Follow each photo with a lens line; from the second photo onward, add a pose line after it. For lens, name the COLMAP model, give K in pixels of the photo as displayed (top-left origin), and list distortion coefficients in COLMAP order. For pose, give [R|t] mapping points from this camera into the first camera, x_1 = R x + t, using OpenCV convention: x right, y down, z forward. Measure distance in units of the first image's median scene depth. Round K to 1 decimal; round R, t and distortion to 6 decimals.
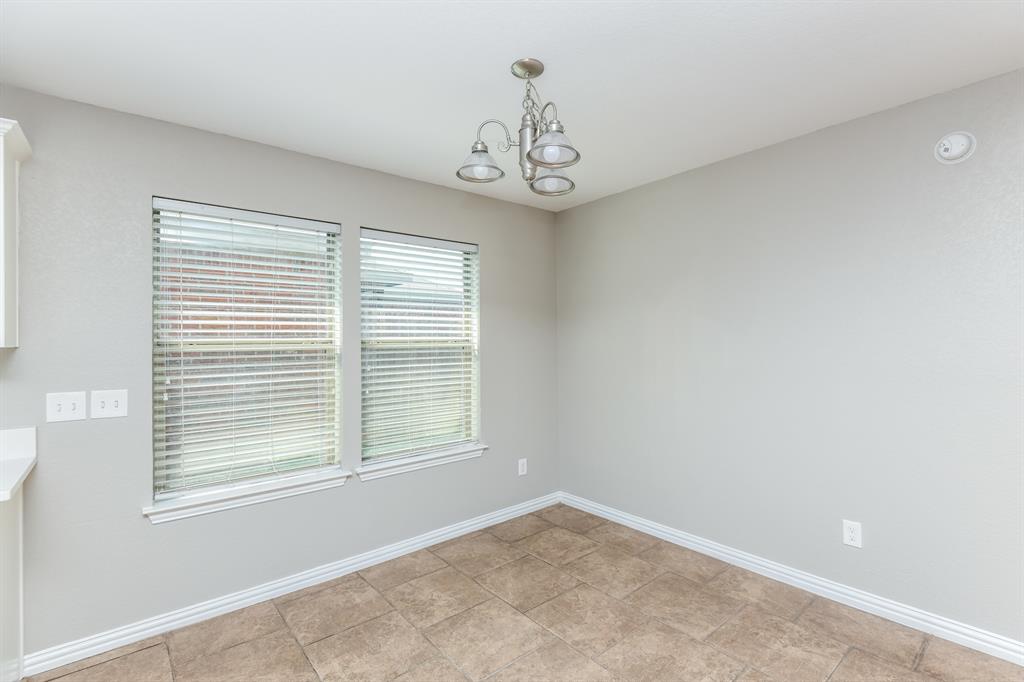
lens RADIAL K [[471.9, 0, 522.6], [0, 471.9, 348.2], [0, 0, 1]] dist [0.020709, -0.012090]
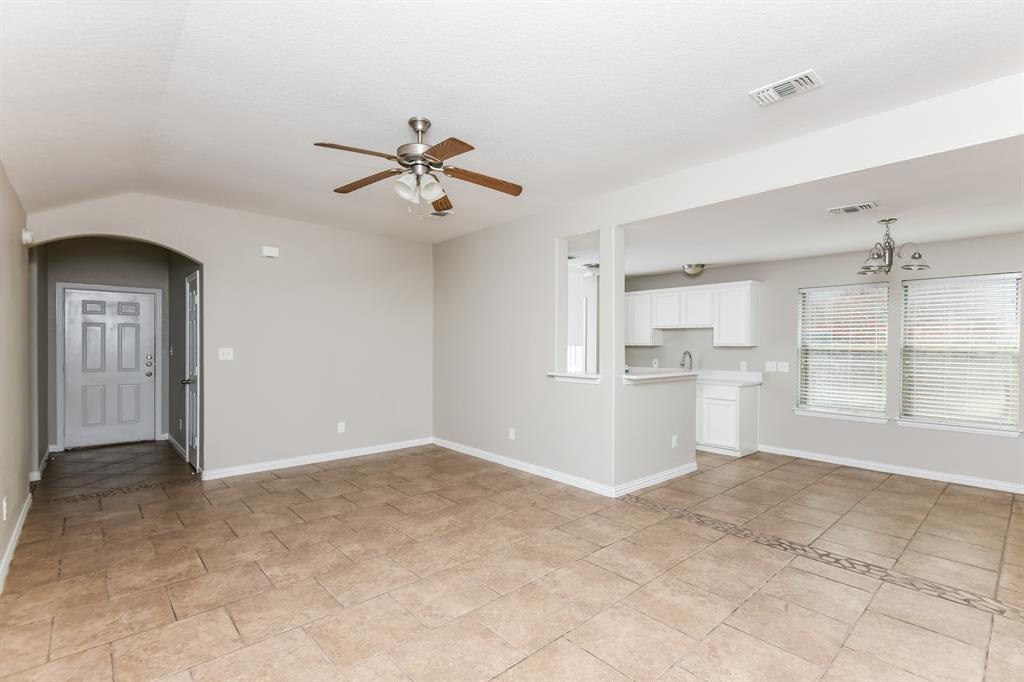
lens RADIAL K [[471.9, 0, 515.1], [0, 471.9, 352.1], [0, 0, 1]] dist [0.020709, -0.012090]
pose [[0.042286, 0.030984, -0.998625, 1.411699], [-0.022078, 0.999304, 0.030070, -0.015825], [0.998862, 0.020776, 0.042940, -0.533600]]
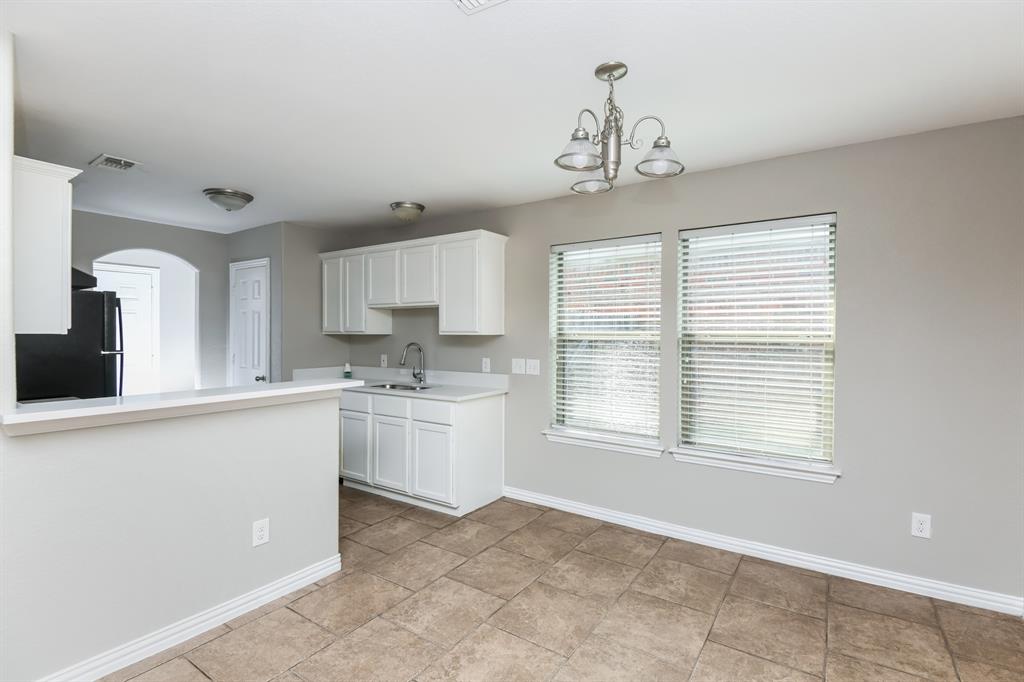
lens RADIAL K [[471.9, 0, 518.9], [0, 471.9, 343.8], [0, 0, 1]] dist [0.020709, -0.012090]
pose [[0.281633, 0.033927, -0.958922, 0.635350], [-0.022583, 0.999332, 0.028724, -0.017426], [0.959256, 0.013565, 0.282211, 0.335604]]
